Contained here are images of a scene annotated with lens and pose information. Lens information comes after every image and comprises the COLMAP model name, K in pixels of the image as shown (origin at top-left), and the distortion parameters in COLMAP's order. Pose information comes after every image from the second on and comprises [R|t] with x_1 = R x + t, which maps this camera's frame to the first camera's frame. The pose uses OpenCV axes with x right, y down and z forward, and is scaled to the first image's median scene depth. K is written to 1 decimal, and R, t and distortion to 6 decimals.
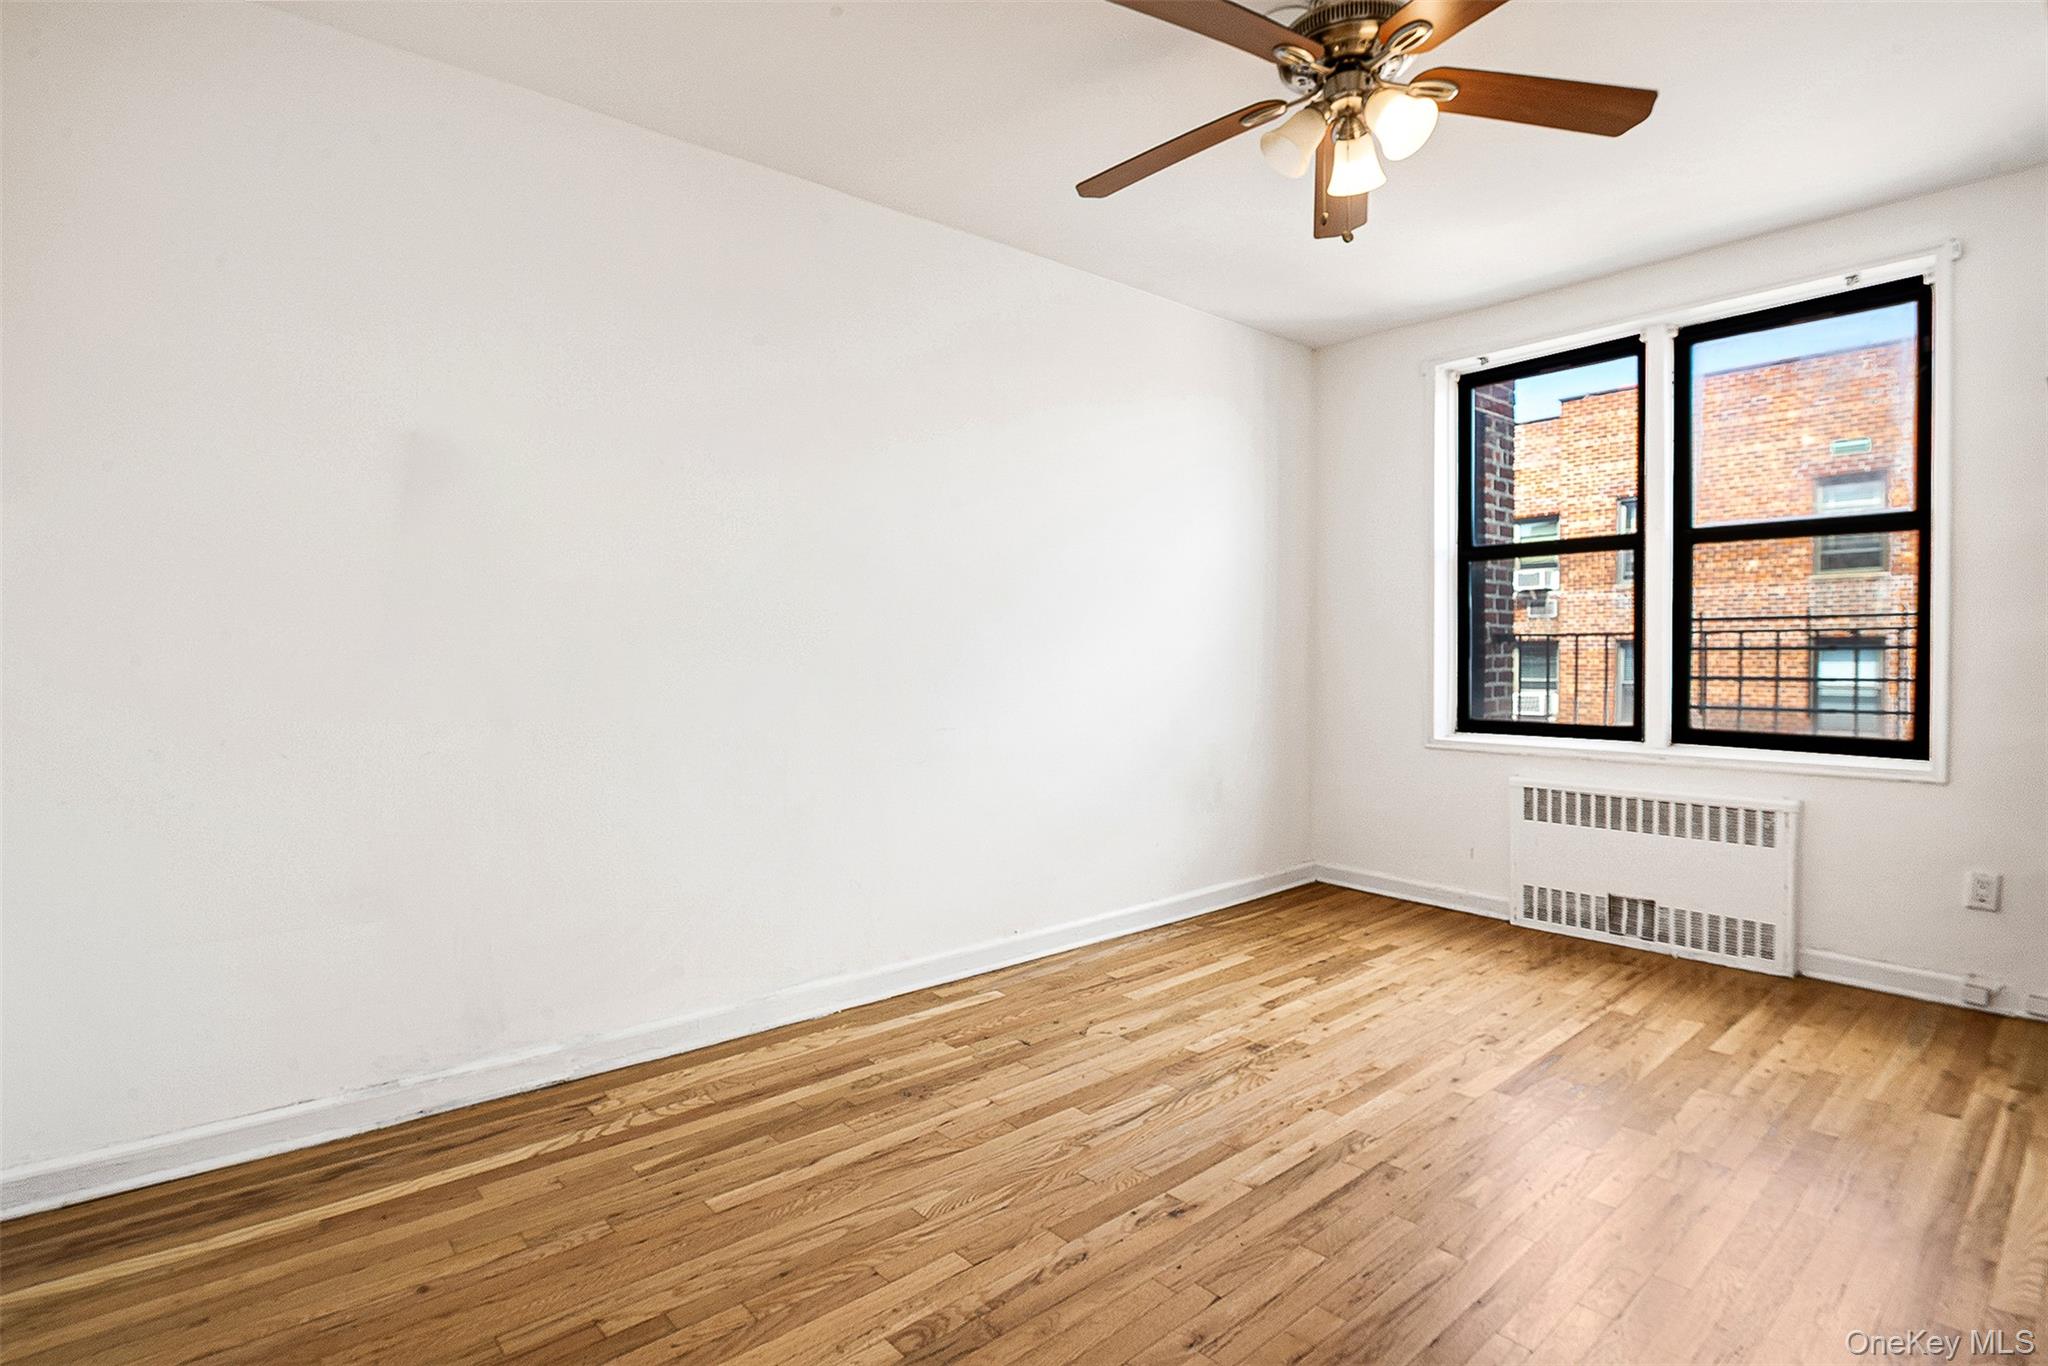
lens RADIAL K [[982.0, 0, 1025.7], [0, 982.0, 692.2], [0, 0, 1]] dist [-0.020128, -0.002323]
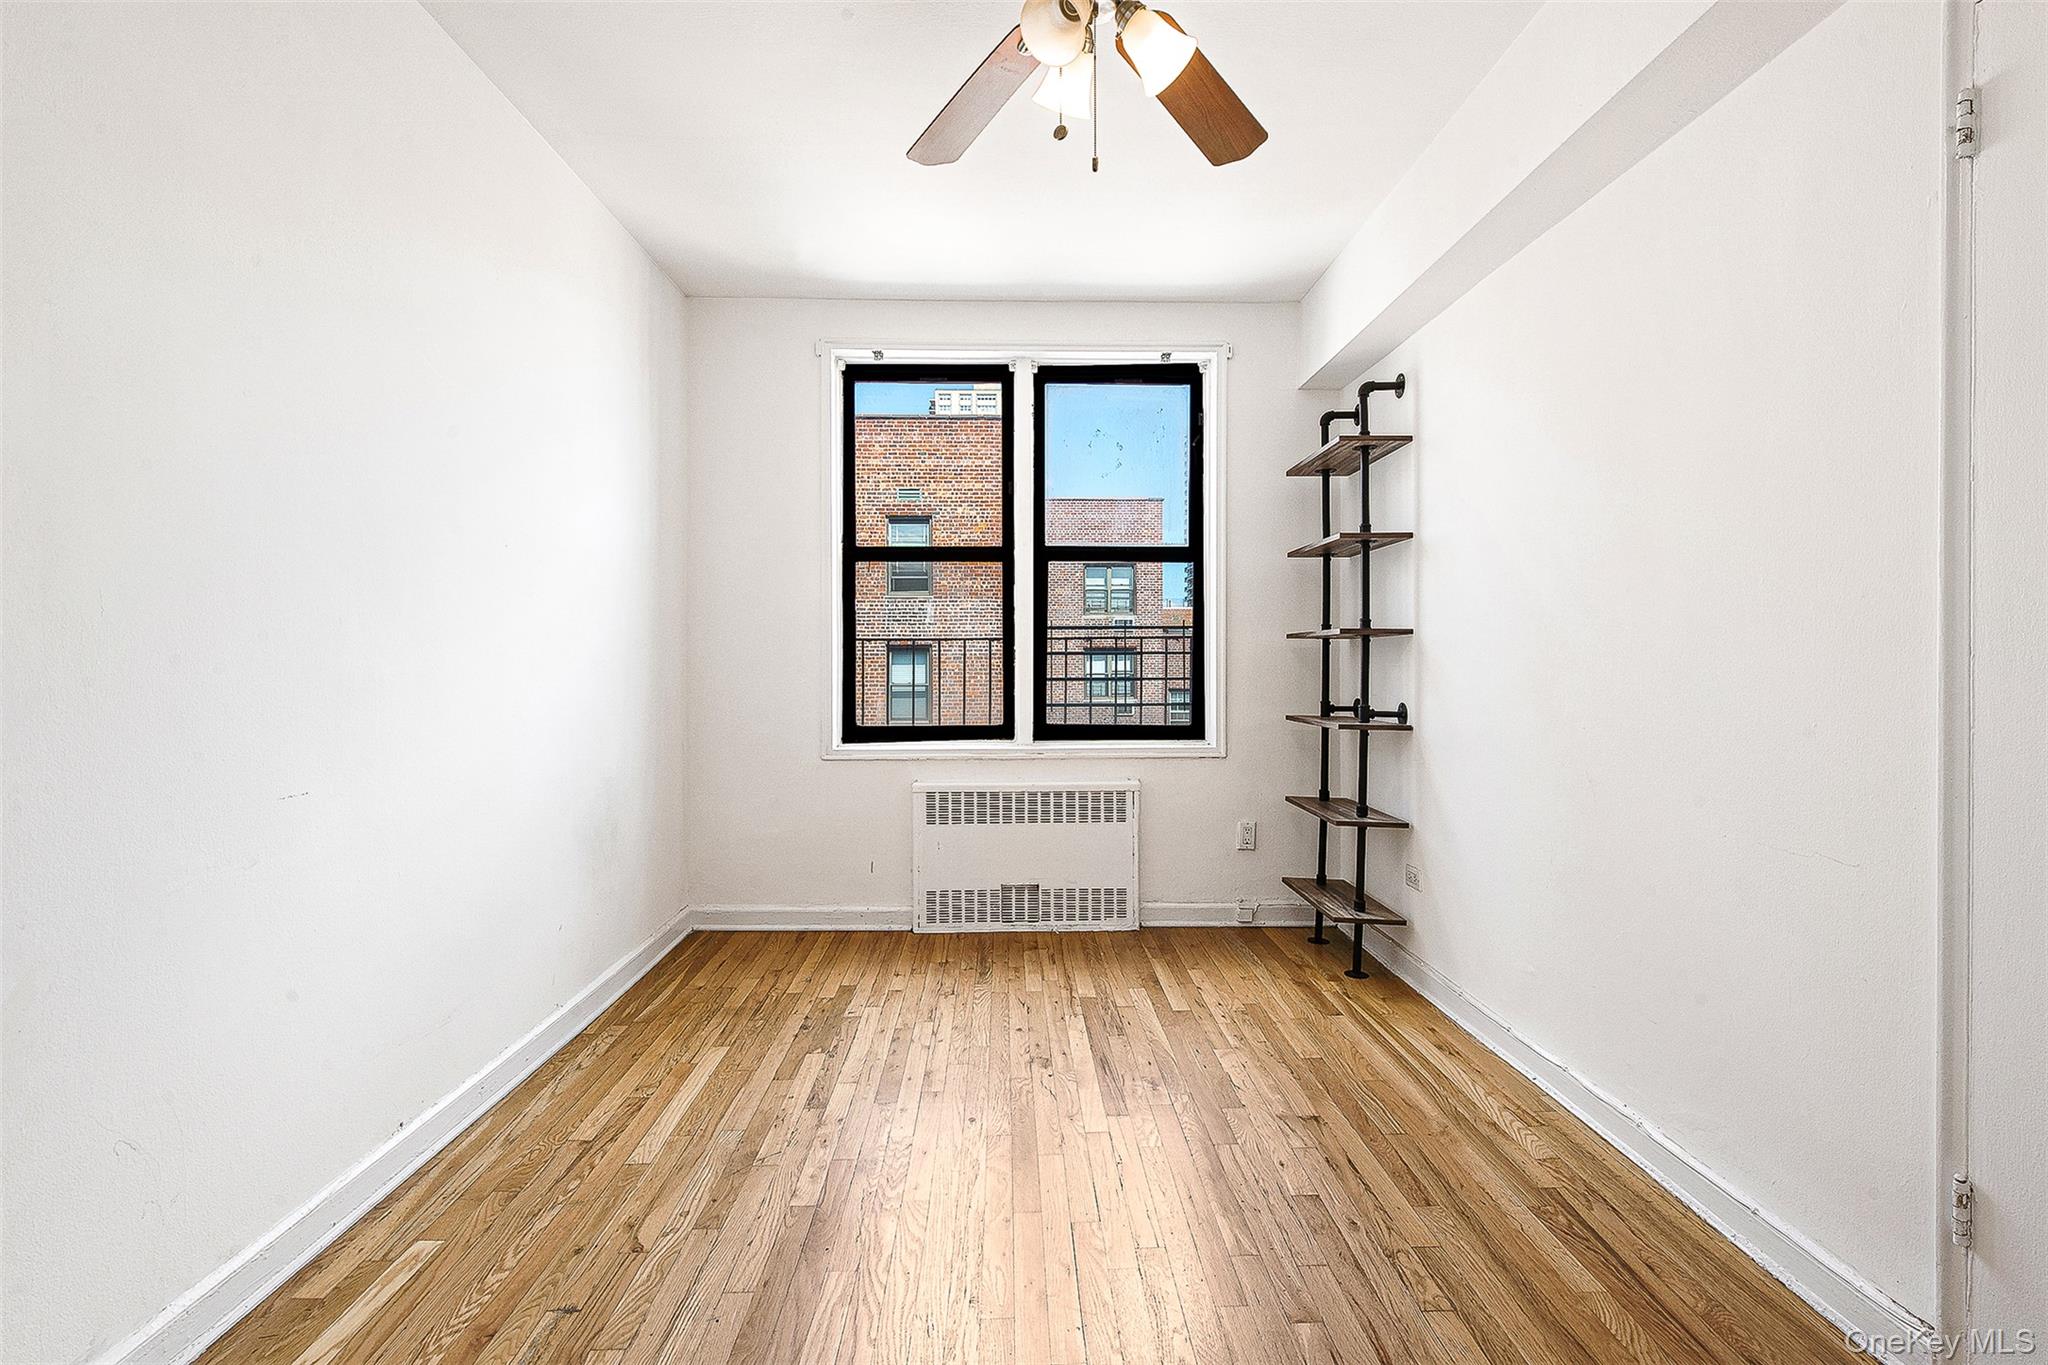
lens RADIAL K [[987.0, 0, 955.7], [0, 987.0, 669.4], [0, 0, 1]] dist [0.006932, -0.003921]
pose [[0.637496, -0.007405, 0.770418, -0.261641], [0.029881, 0.999439, -0.015120, -0.012428], [-0.769874, 0.032660, 0.637360, 0.357949]]
